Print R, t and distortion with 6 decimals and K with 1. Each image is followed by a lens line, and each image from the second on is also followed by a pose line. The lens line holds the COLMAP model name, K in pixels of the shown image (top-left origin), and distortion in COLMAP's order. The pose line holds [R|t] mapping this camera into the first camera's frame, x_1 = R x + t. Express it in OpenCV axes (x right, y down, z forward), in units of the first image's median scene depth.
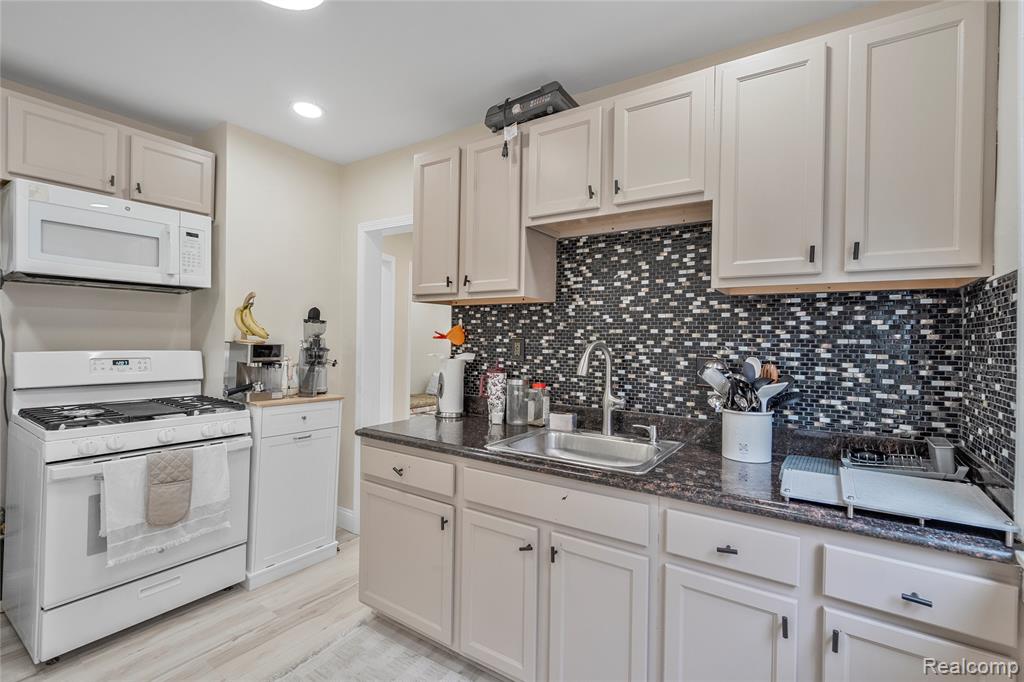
lens RADIAL K [[459.1, 0, 514.4], [0, 459.1, 340.2], [0, 0, 1]] dist [-0.004146, 0.001095]
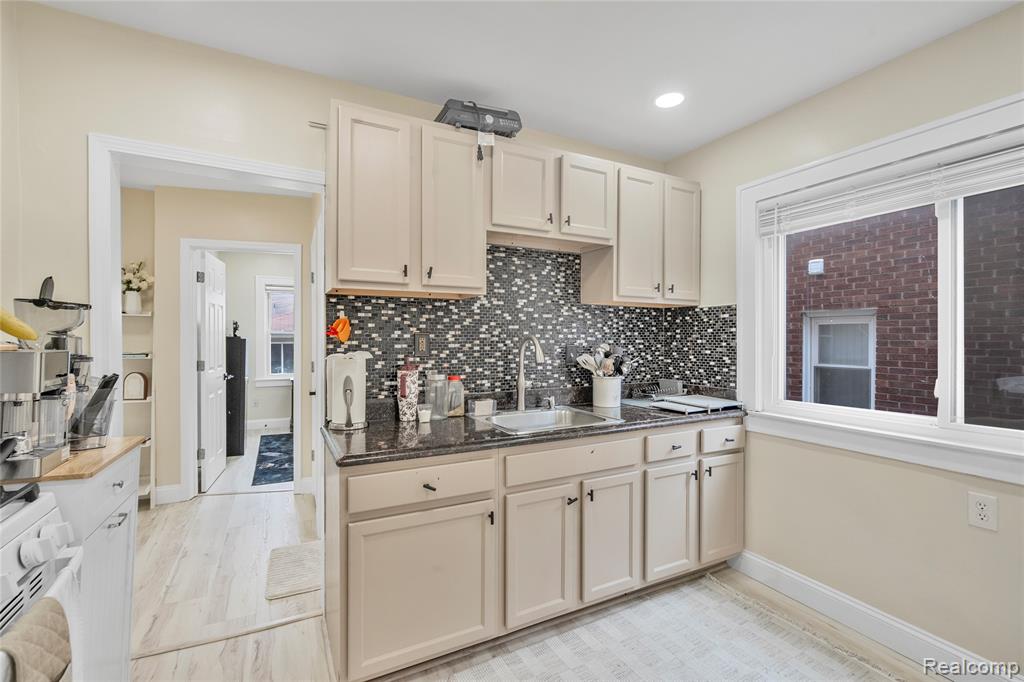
lens RADIAL K [[459.1, 0, 516.4], [0, 459.1, 340.3], [0, 0, 1]] dist [-0.004146, 0.001095]
pose [[0.477615, -0.024002, 0.878241, -0.810818], [0.006848, 0.999698, 0.023597, -0.012061], [-0.878543, -0.005256, 0.477635, 0.380081]]
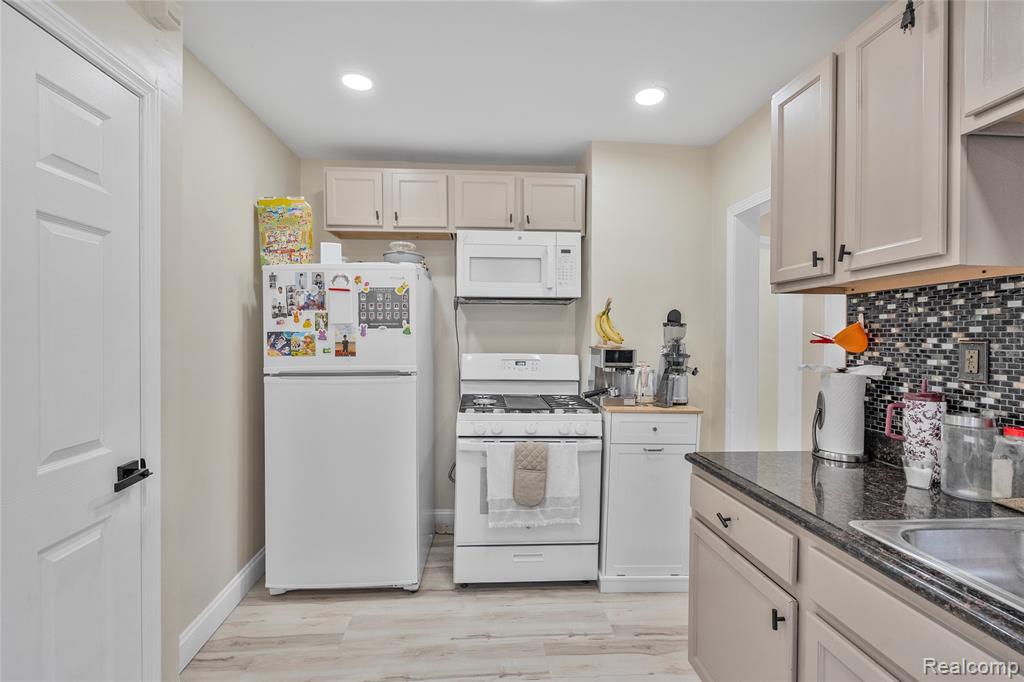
lens RADIAL K [[459.1, 0, 508.9], [0, 459.1, 340.0], [0, 0, 1]] dist [-0.004146, 0.001095]
pose [[0.609951, -0.008344, -0.792395, 0.112229], [-0.001481, 0.999931, -0.011670, 0.000536], [0.792437, 0.008292, 0.609897, 0.227325]]
